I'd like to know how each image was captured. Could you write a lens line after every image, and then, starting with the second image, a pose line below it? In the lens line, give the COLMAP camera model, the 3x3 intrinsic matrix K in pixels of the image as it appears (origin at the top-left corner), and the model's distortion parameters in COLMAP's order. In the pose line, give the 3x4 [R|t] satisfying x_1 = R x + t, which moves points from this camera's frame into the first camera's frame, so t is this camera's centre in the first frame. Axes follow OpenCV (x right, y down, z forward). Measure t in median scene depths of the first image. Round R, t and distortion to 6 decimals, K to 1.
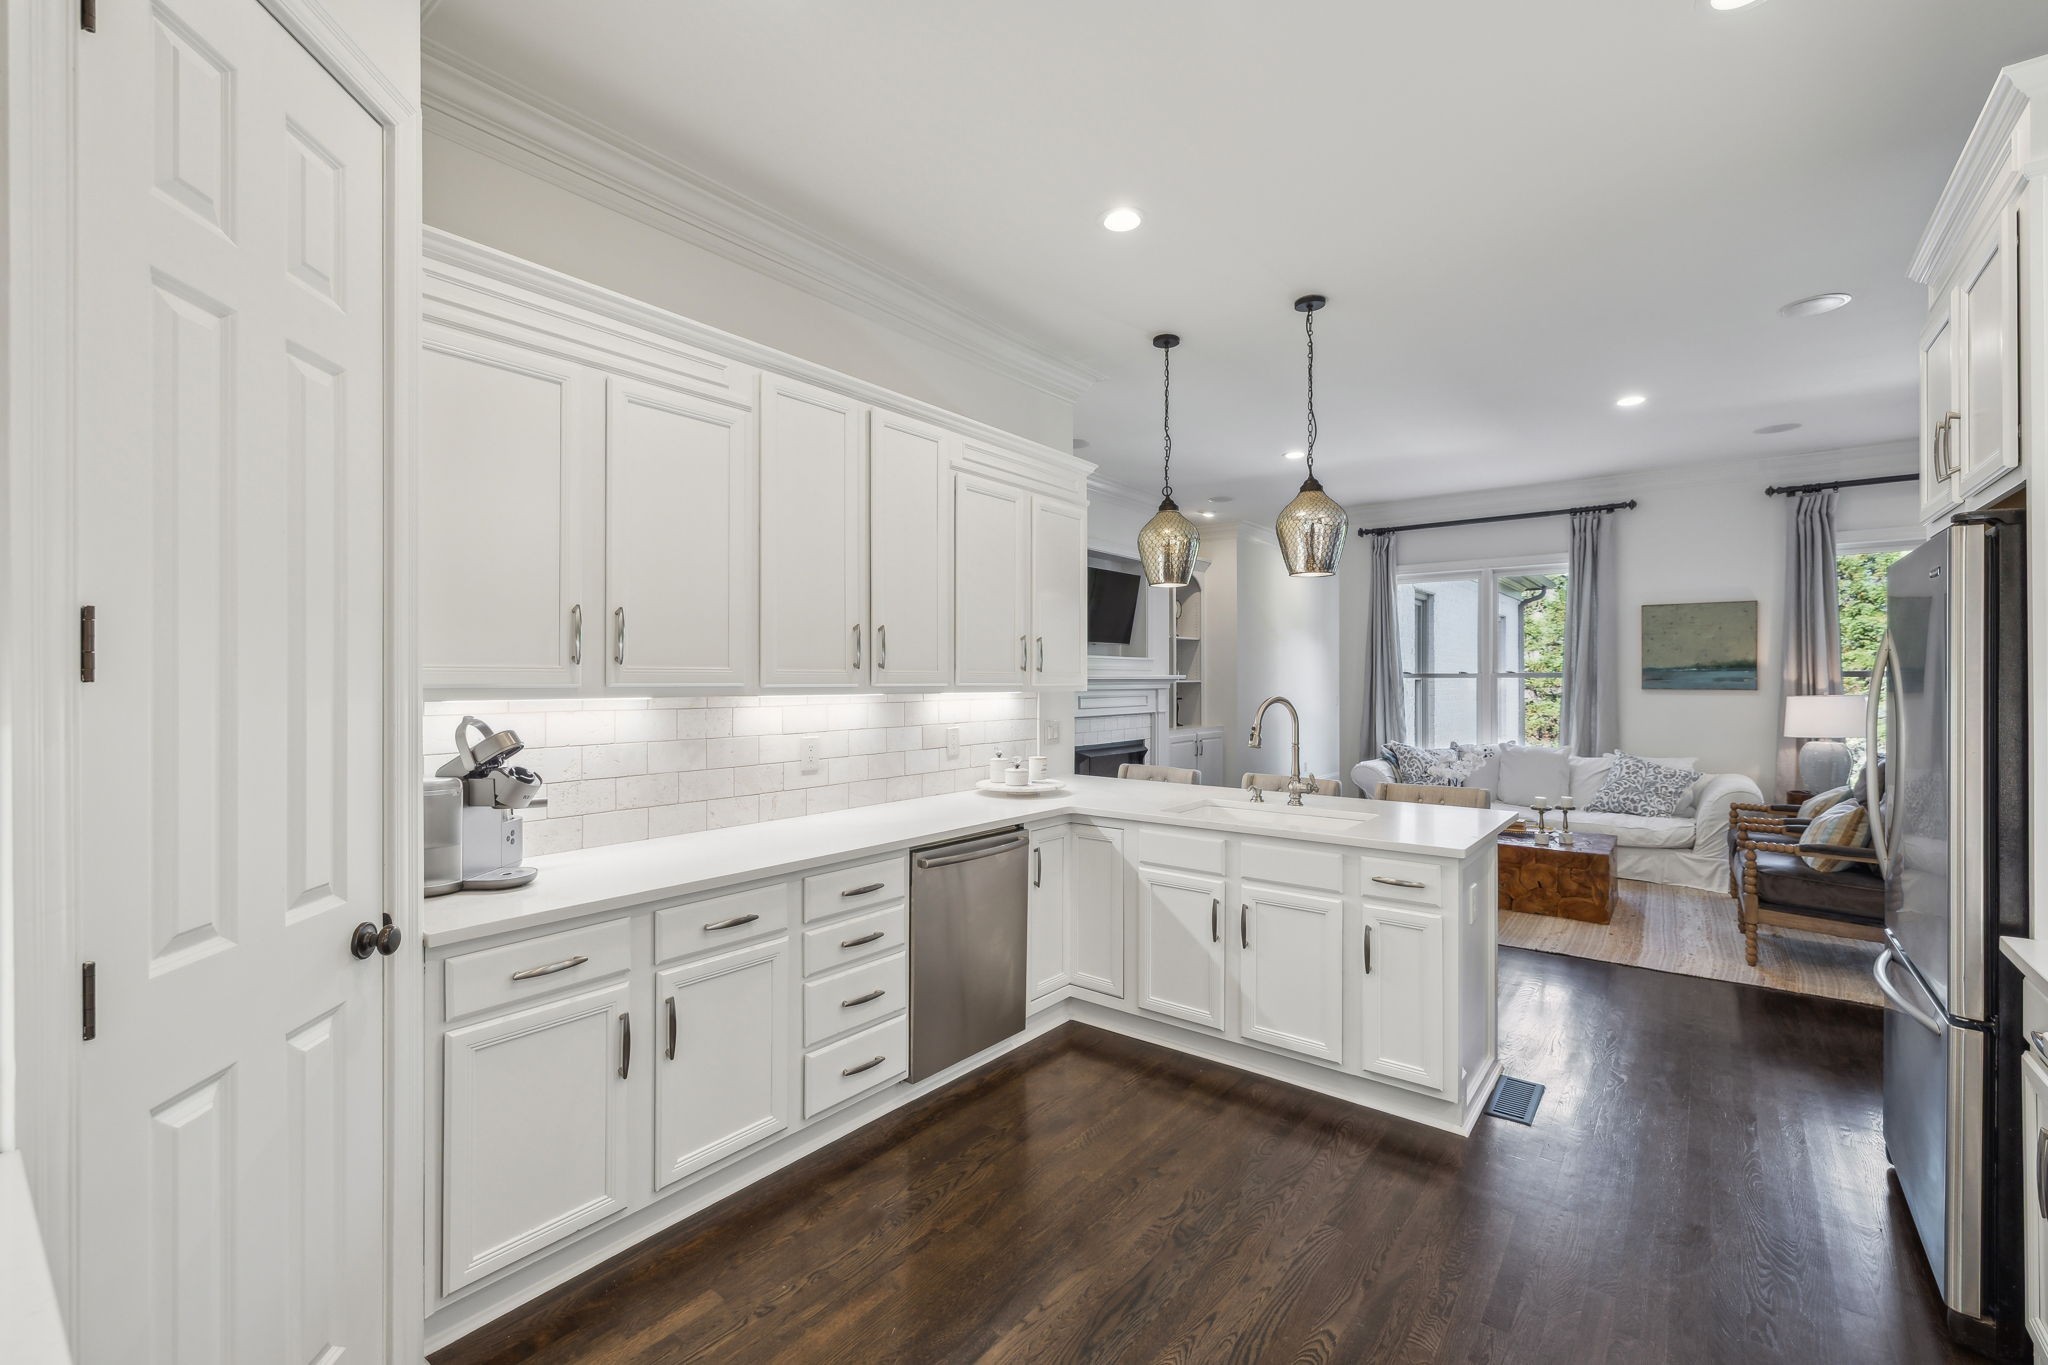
lens RADIAL K [[879.9, 0, 1019.7], [0, 879.9, 683.7], [0, 0, 1]] dist [0.000324, 0.000415]
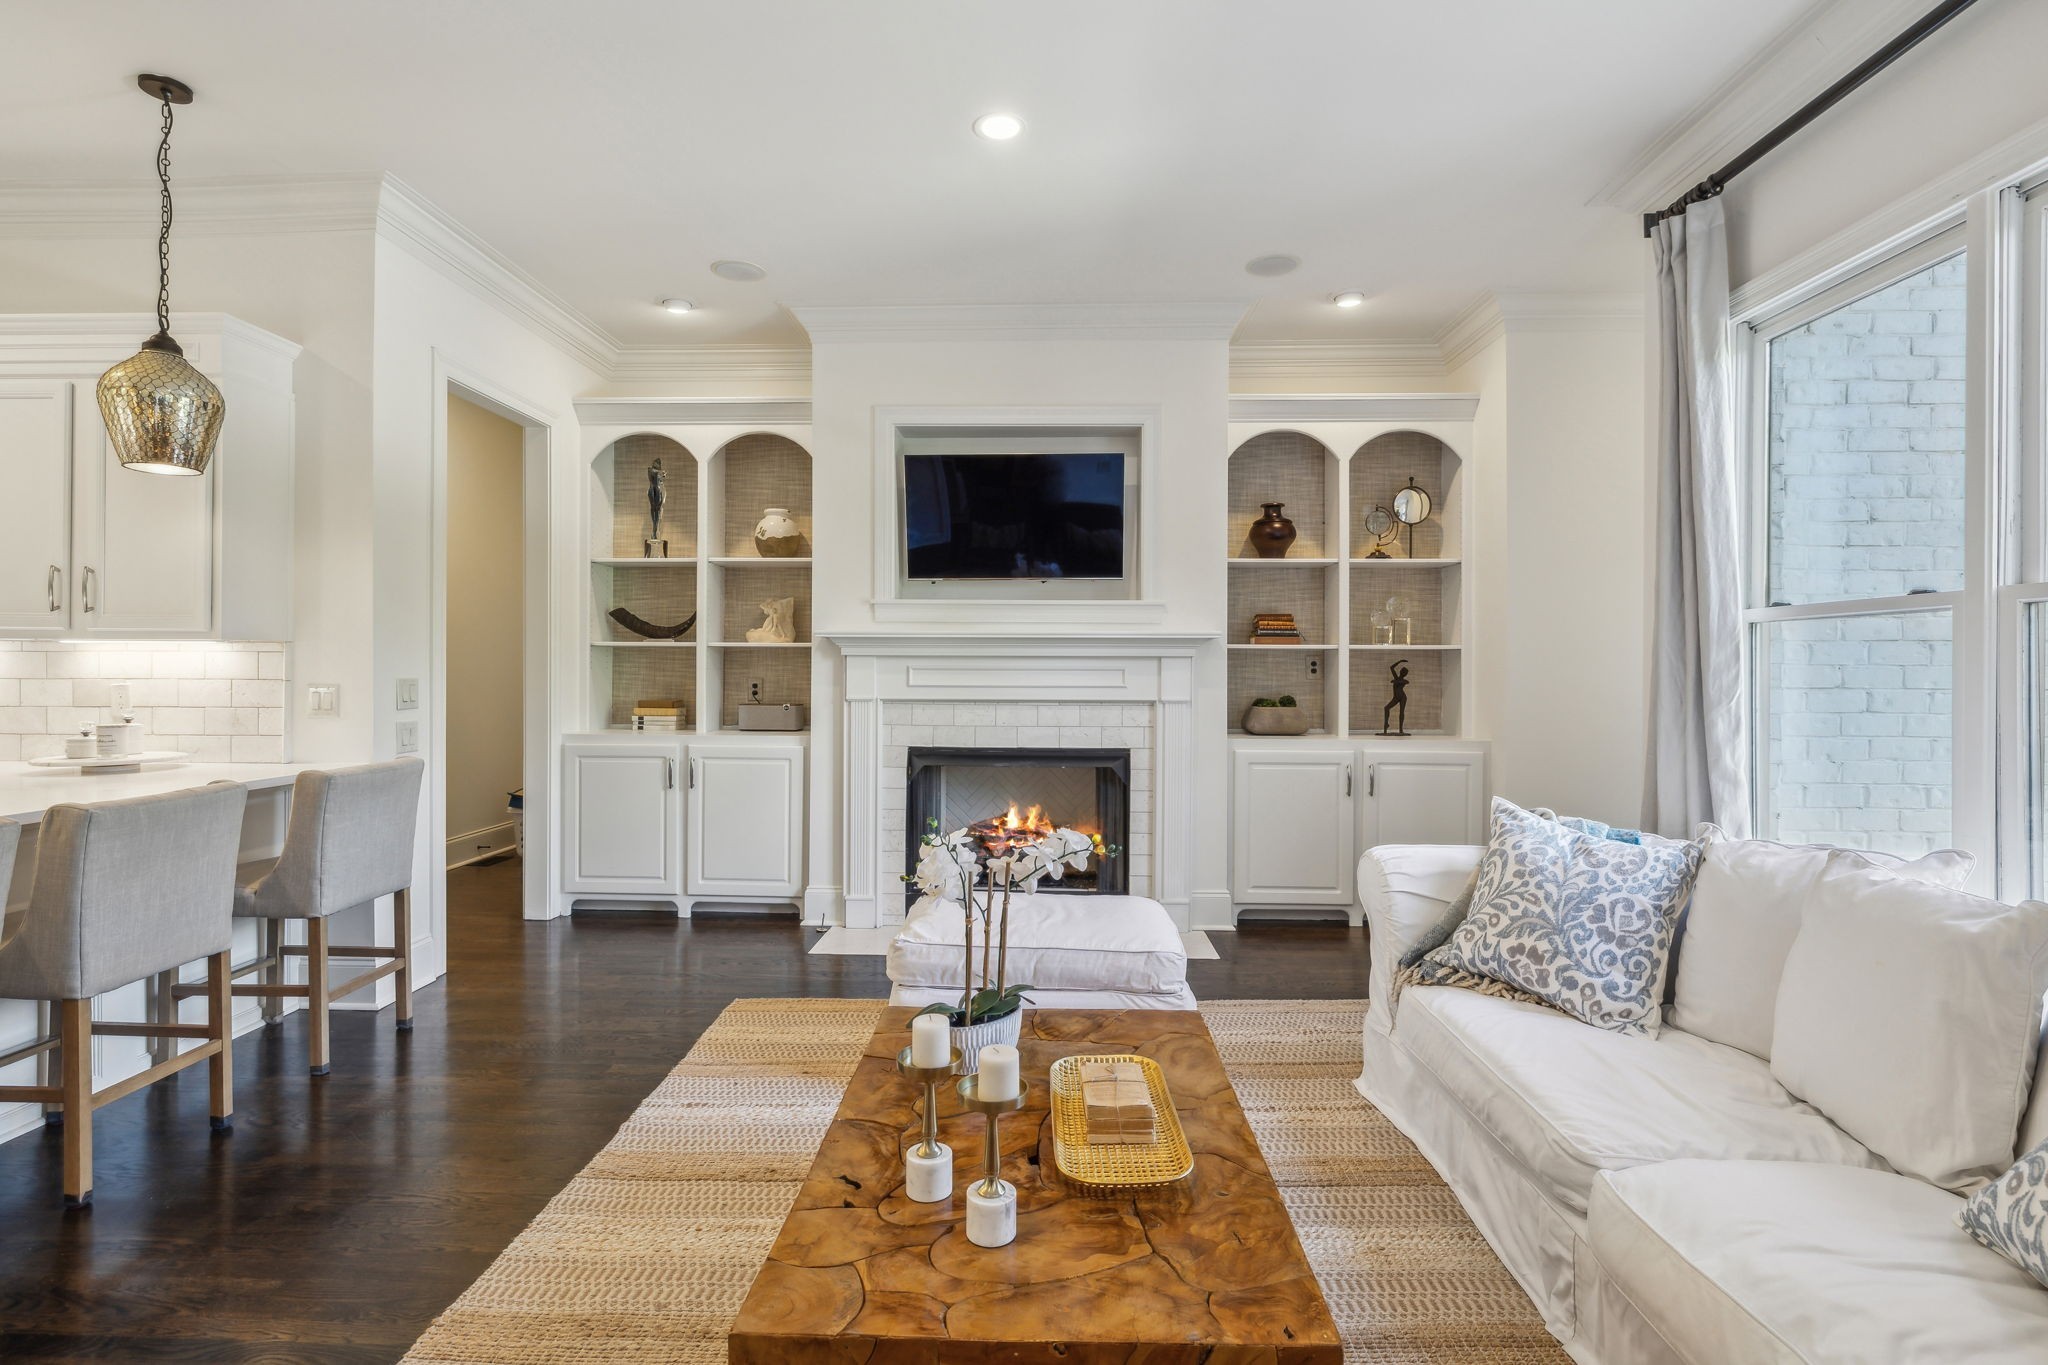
lens RADIAL K [[961.0, 0, 1022.7], [0, 961.0, 671.4], [0, 0, 1]] dist [-0.010418, 0.001496]
pose [[0.594833, 0.003612, -0.803841, 0.584014], [-0.009859, 0.999947, -0.002802, 0.017270], [0.803789, 0.009592, 0.594837, 0.590484]]
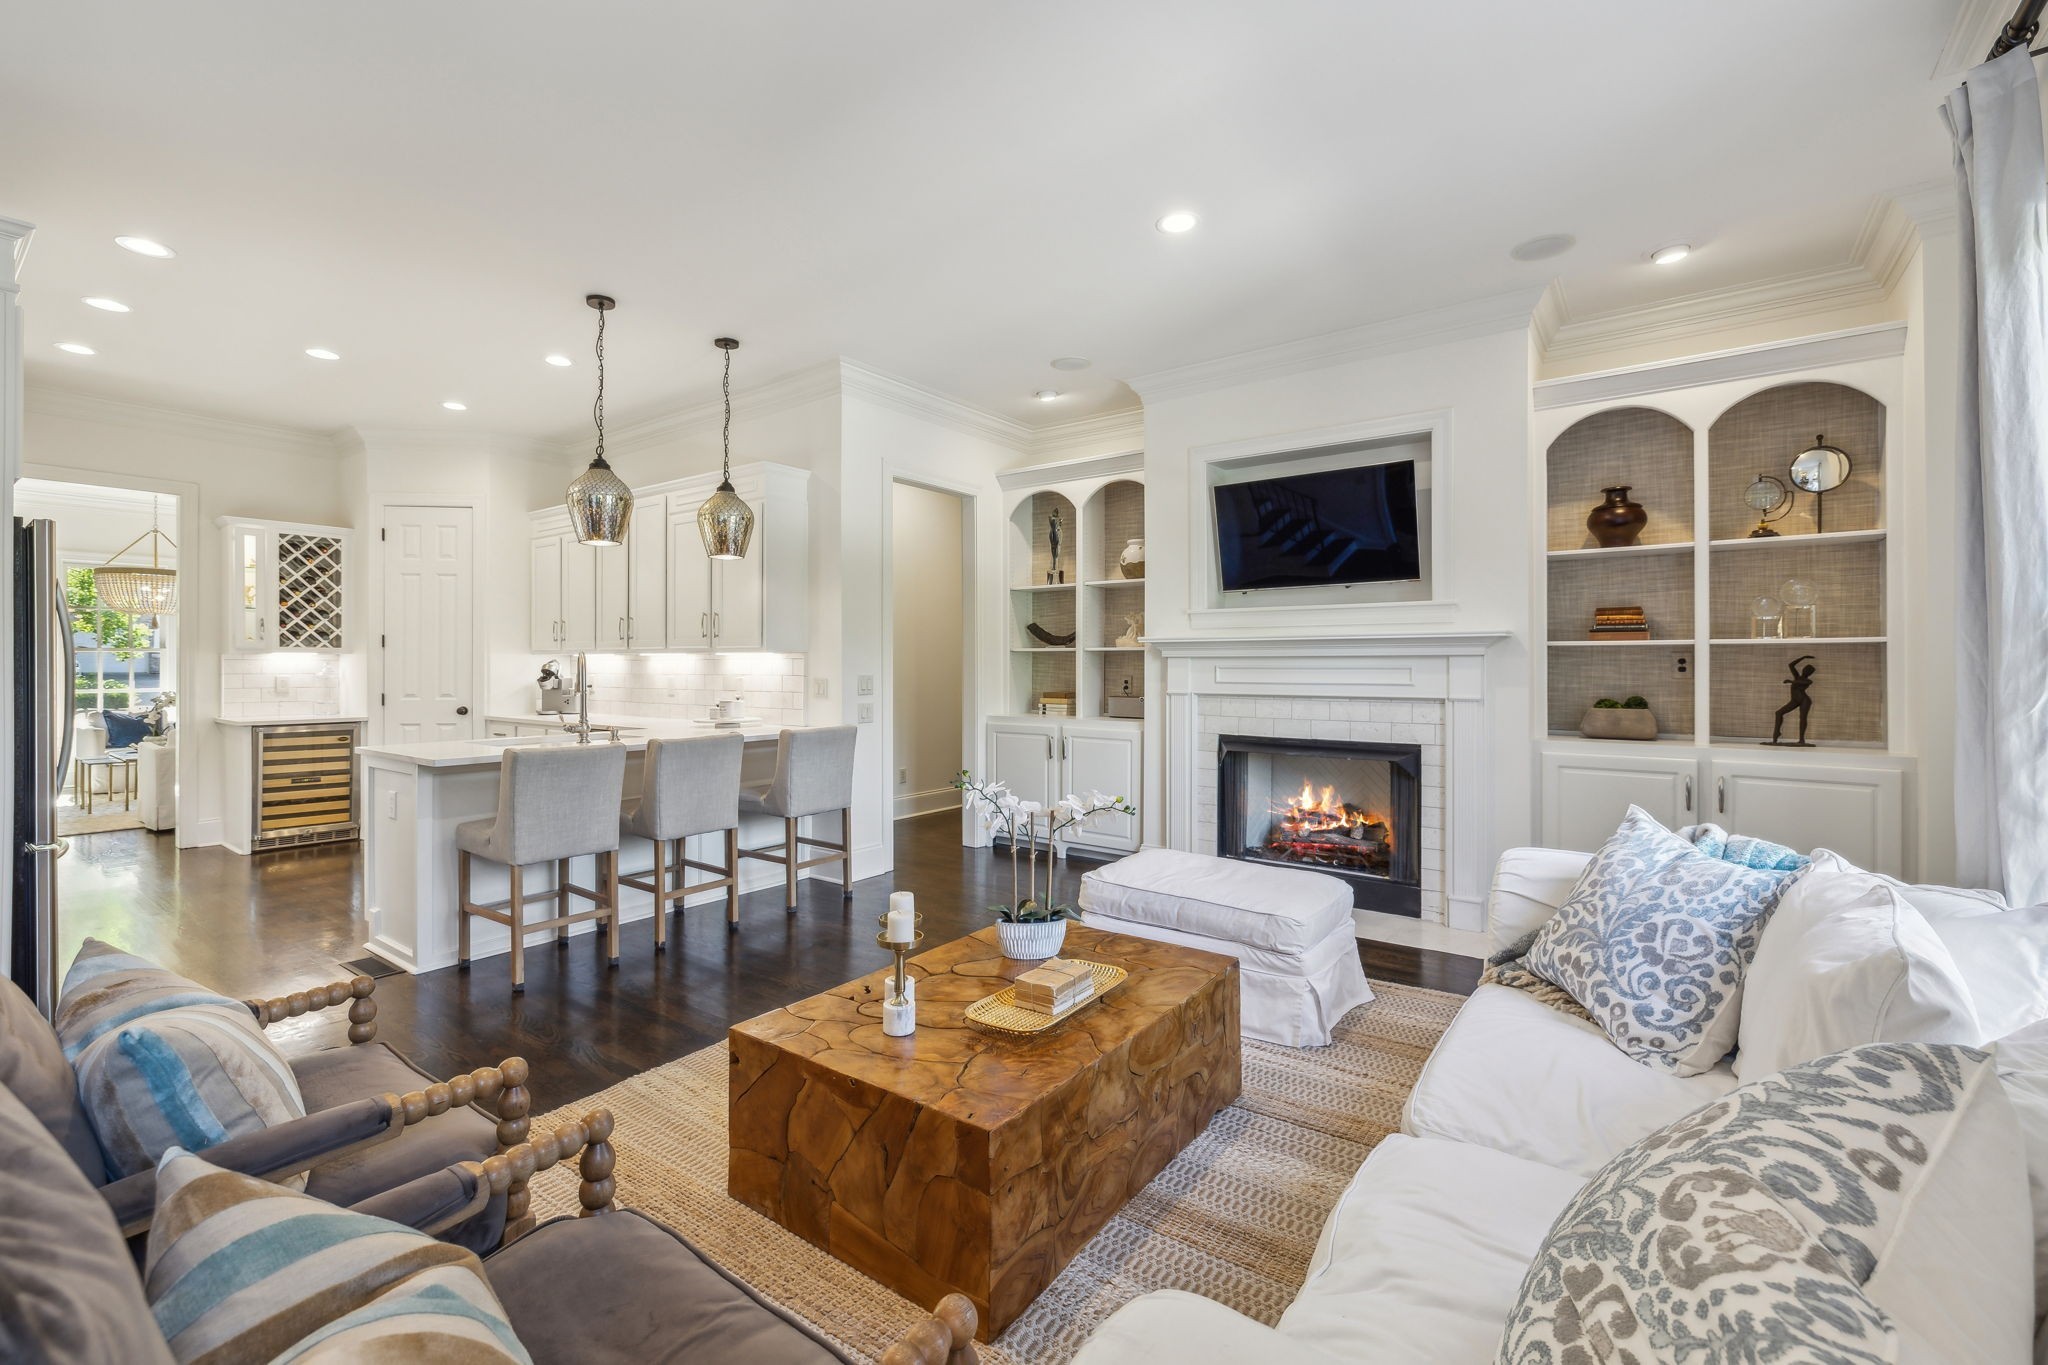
lens RADIAL K [[879.9, 0, 1019.4], [0, 879.9, 666.6], [0, 0, 1]] dist [0.000324, 0.000415]
pose [[0.027464, -0.001109, -0.999622, 0.701032], [-0.008895, 0.999960, -0.001354, 0.015819], [0.999583, 0.008928, 0.027453, 0.727454]]
